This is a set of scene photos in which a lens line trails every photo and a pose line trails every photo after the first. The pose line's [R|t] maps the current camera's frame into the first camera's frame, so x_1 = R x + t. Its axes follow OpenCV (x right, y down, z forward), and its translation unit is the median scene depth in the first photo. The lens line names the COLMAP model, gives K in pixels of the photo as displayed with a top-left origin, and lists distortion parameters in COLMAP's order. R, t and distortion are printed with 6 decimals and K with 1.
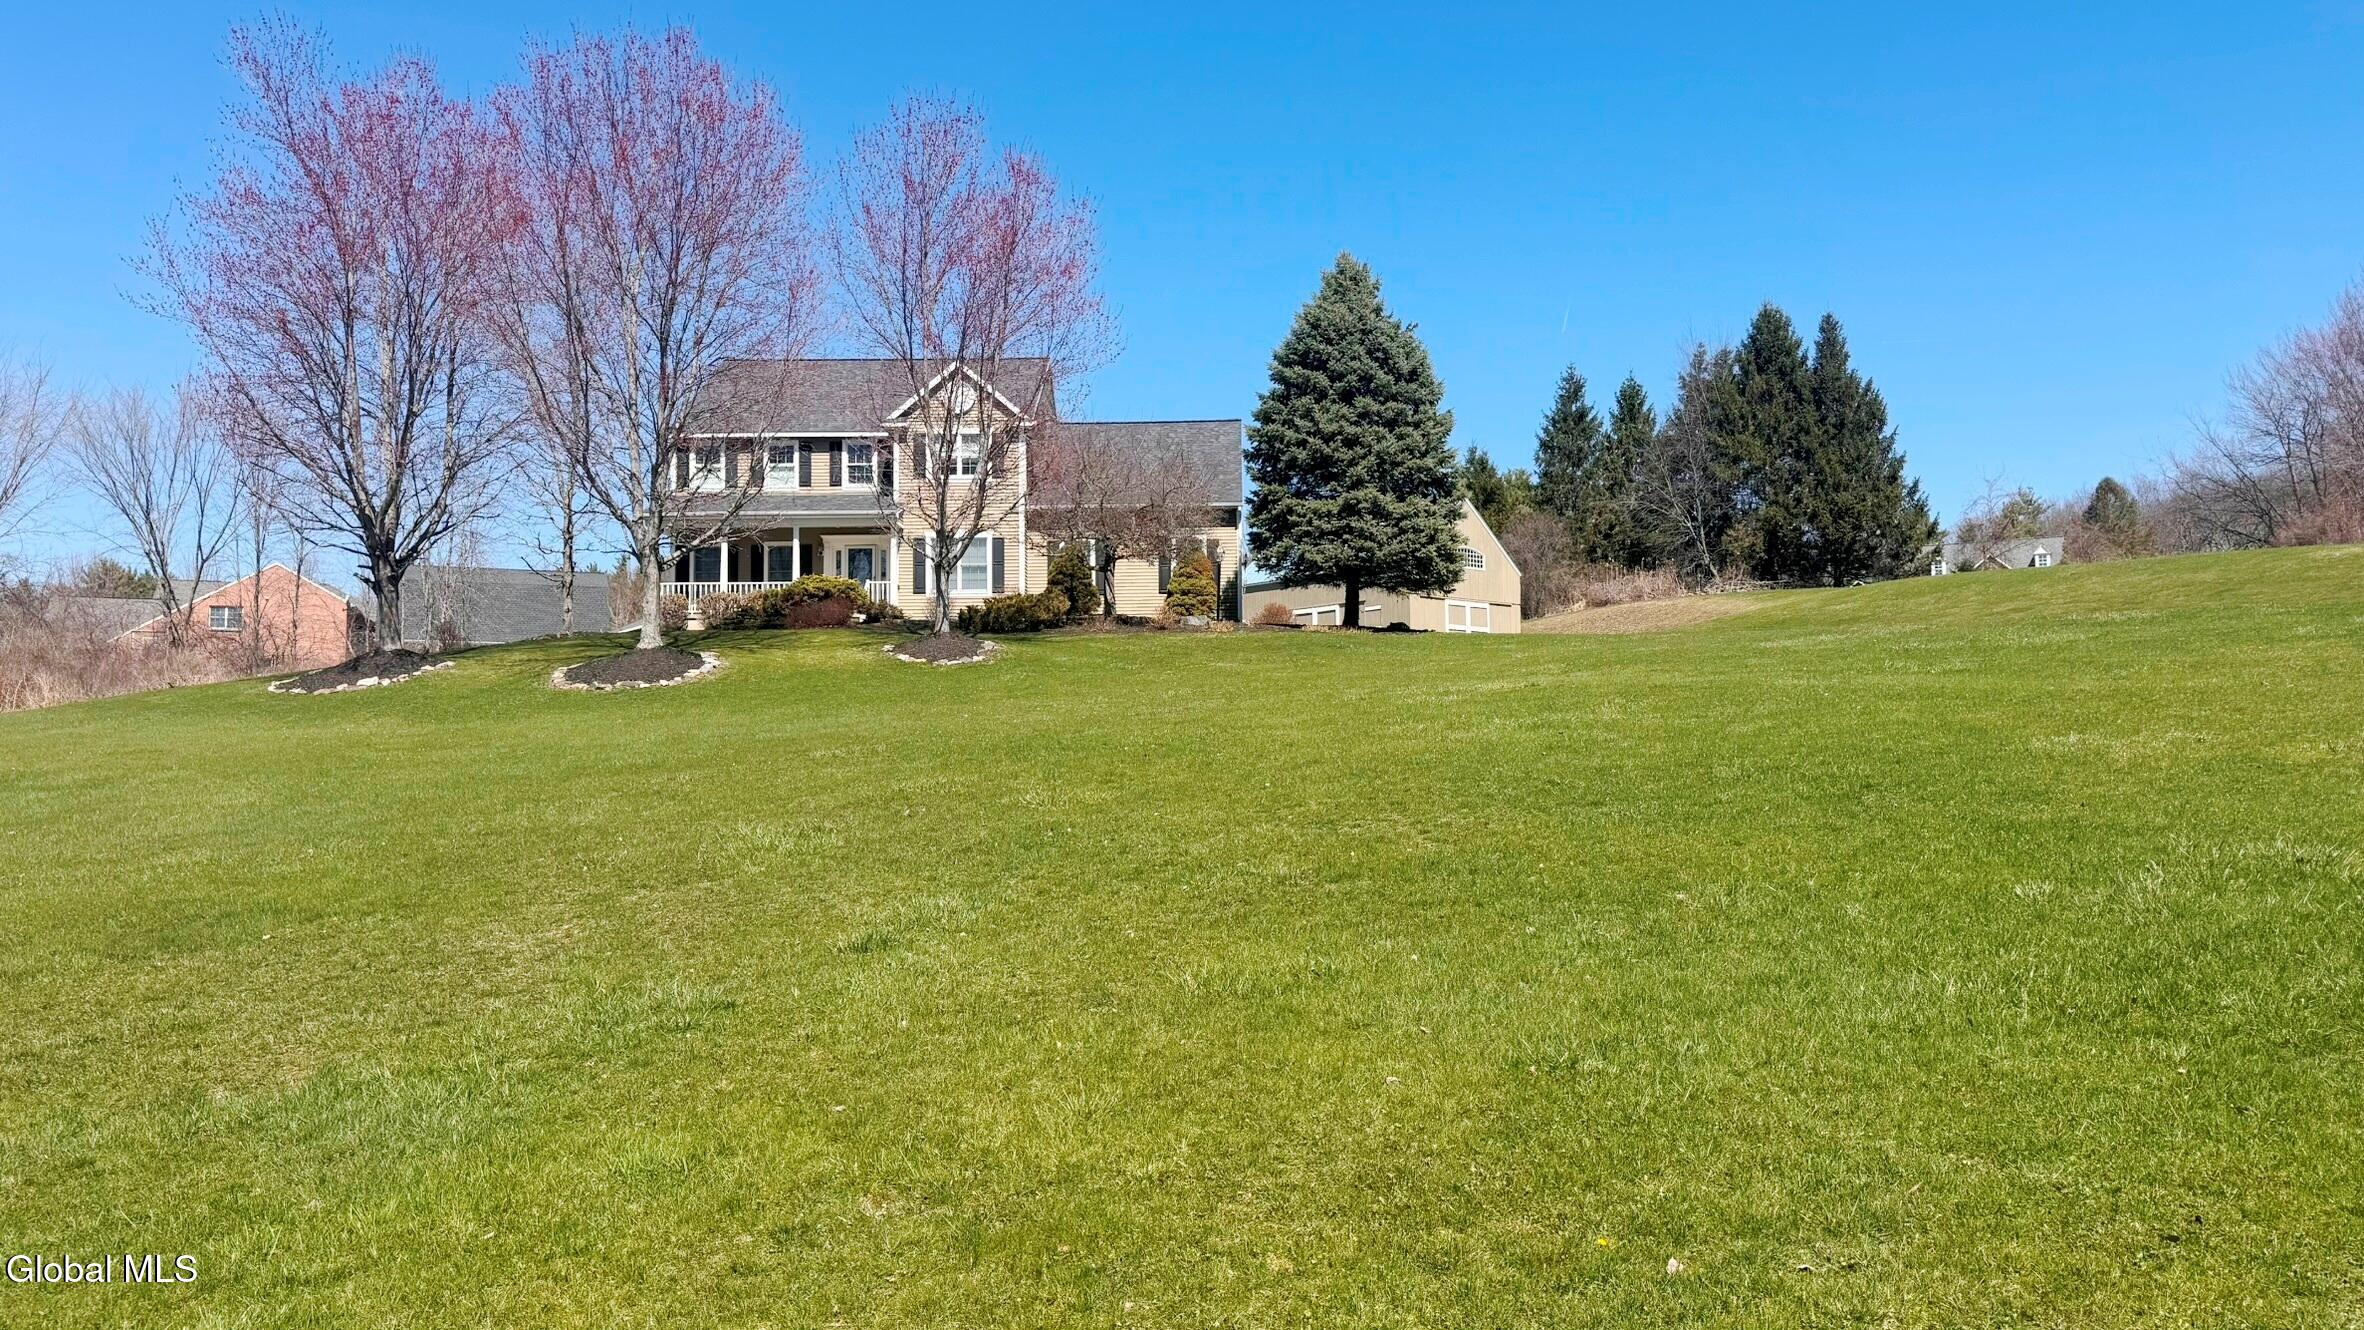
lens RADIAL K [[1692.4, 0, 1146.4], [0, 1692.4, 669.8], [0, 0, 1]] dist [0.100391, -0.120865]
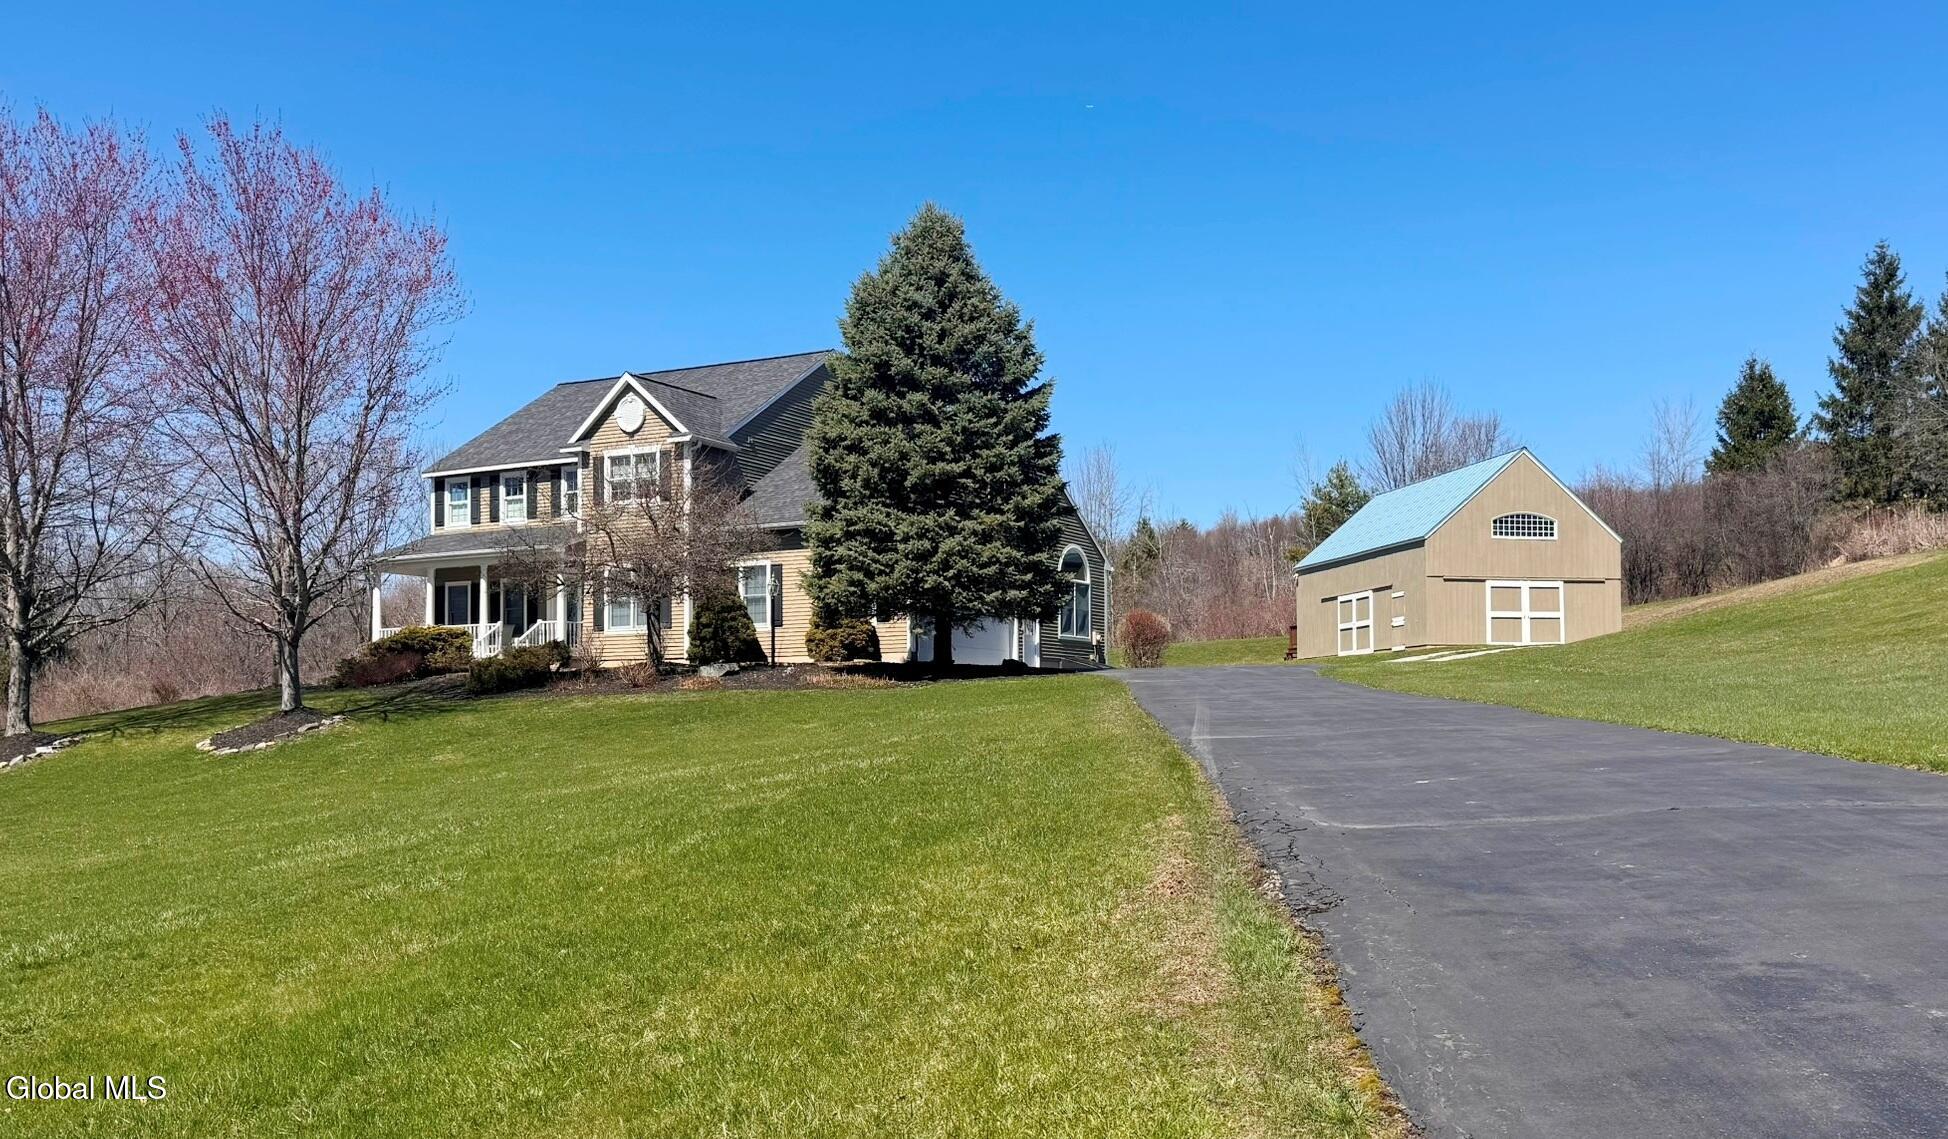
lens RADIAL K [[1642.8, 0, 1070.0], [0, 1642.8, 676.7], [0, 0, 1]] dist [0.119248, 0.002826]
pose [[0.908175, -0.015723, -0.418296, 0.356186], [0.033309, 0.998840, 0.034774, -0.032553], [0.417264, -0.045513, 0.907645, 0.214586]]
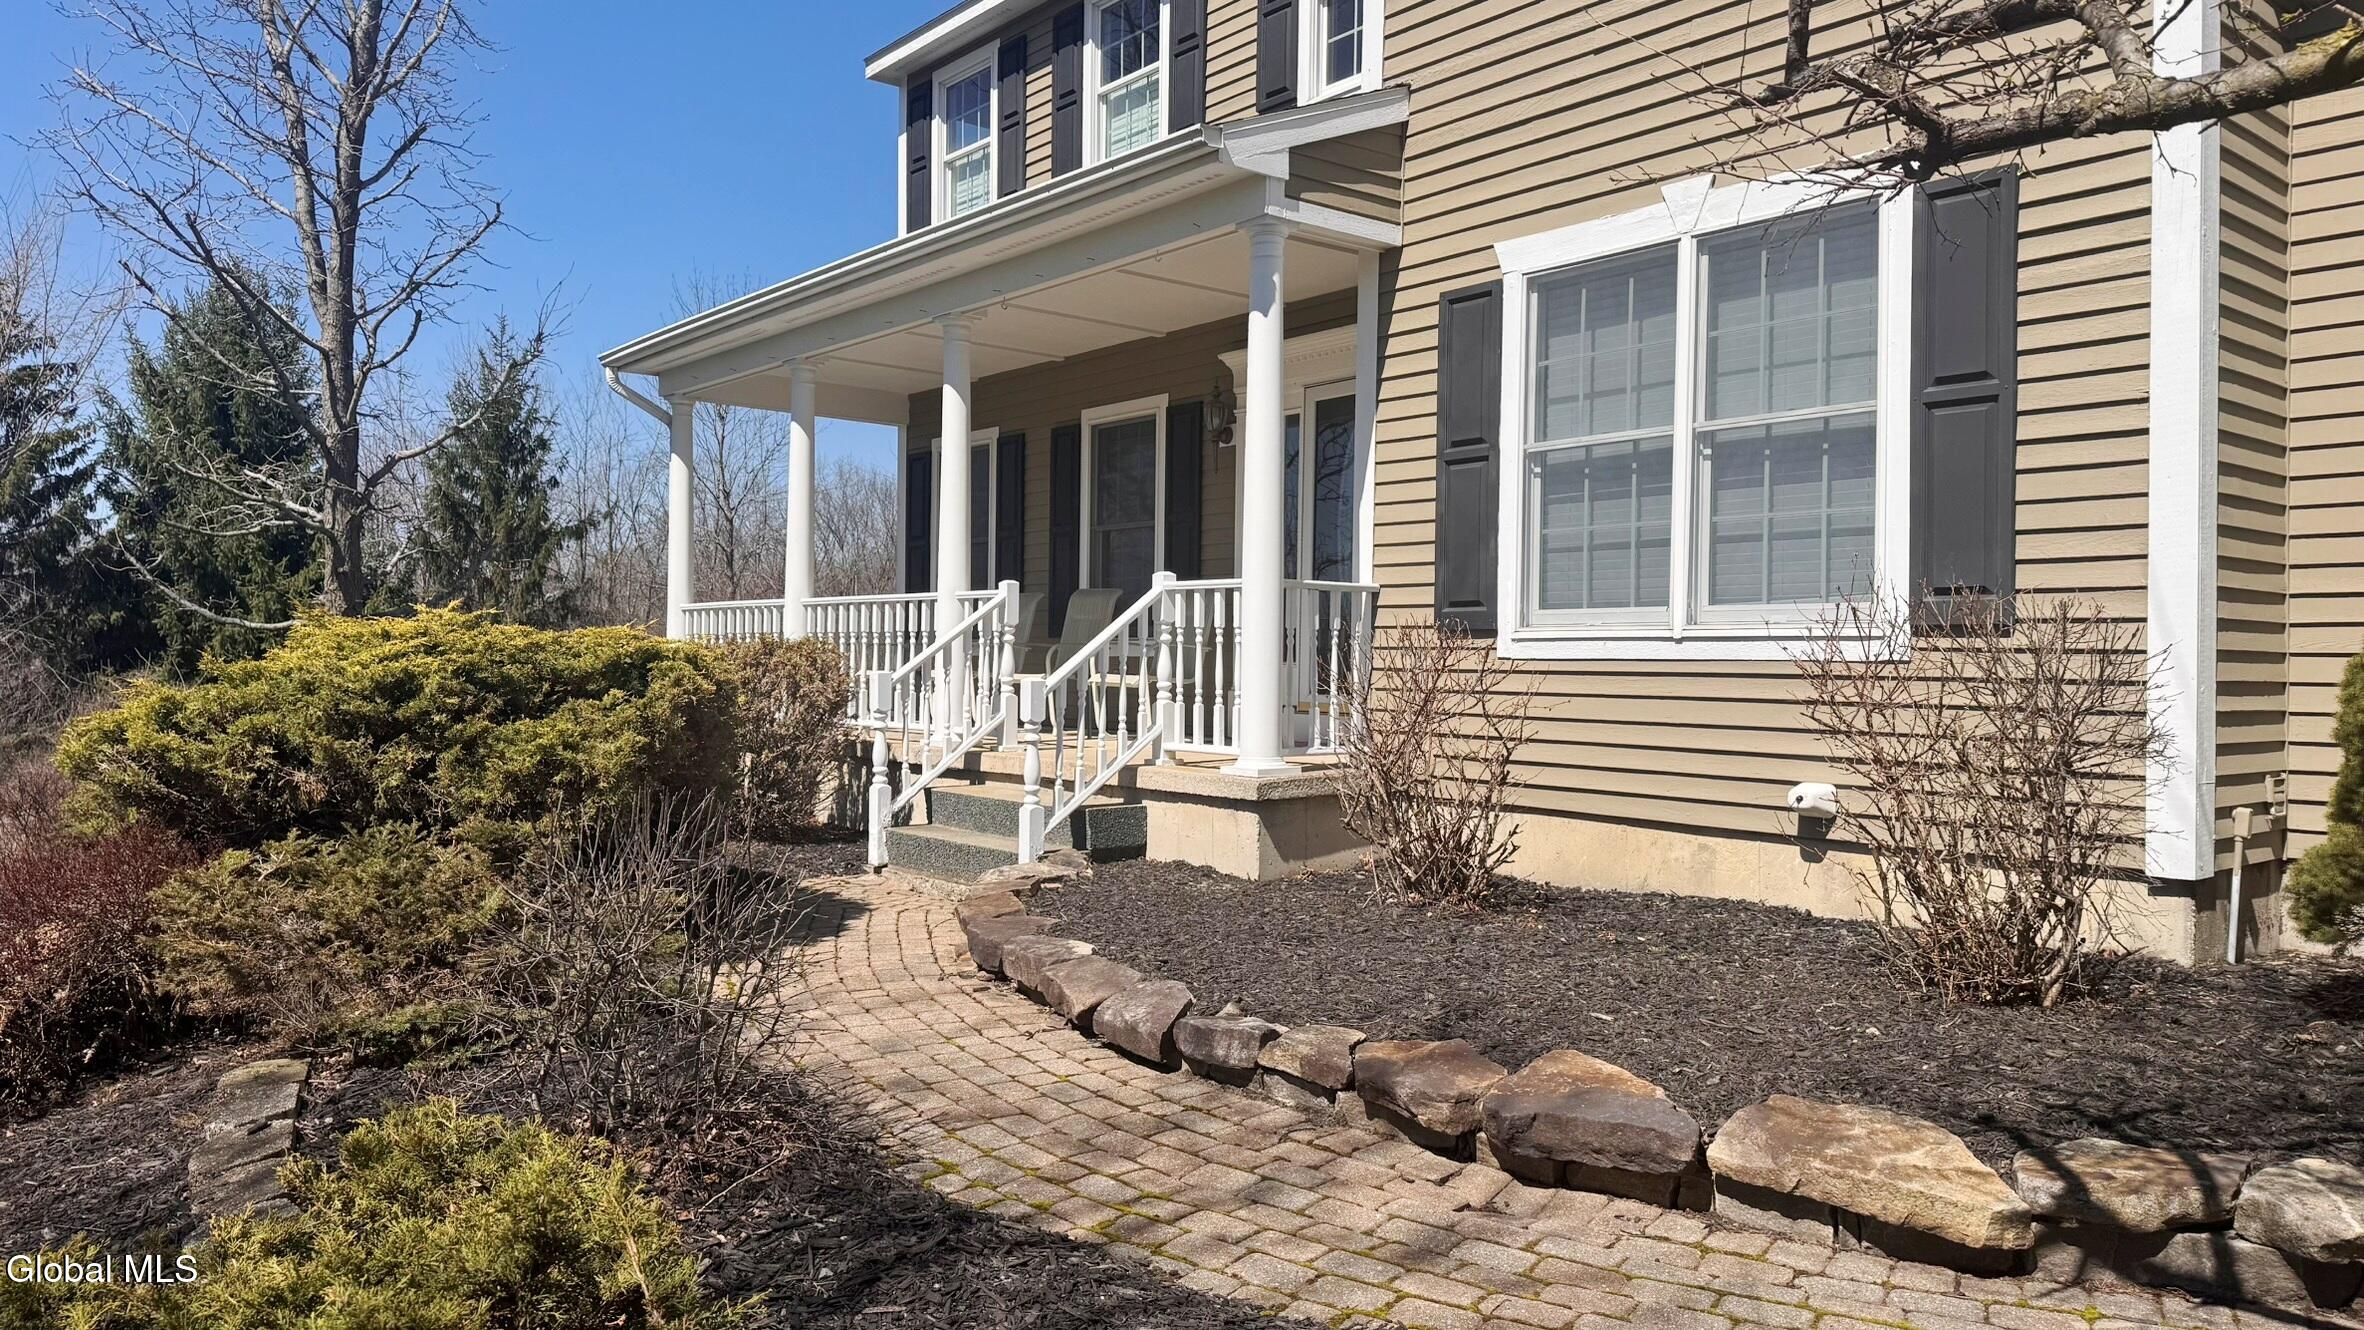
lens RADIAL K [[1651.9, 0, 1182.0], [0, 1651.9, 665.0], [0, 0, 1]] dist [0.087649, -0.113885]
pose [[0.665862, 0.011531, -0.745986, -0.025836], [0.040110, 0.997881, 0.051227, -0.038379], [0.744996, -0.064032, 0.663988, 0.655580]]
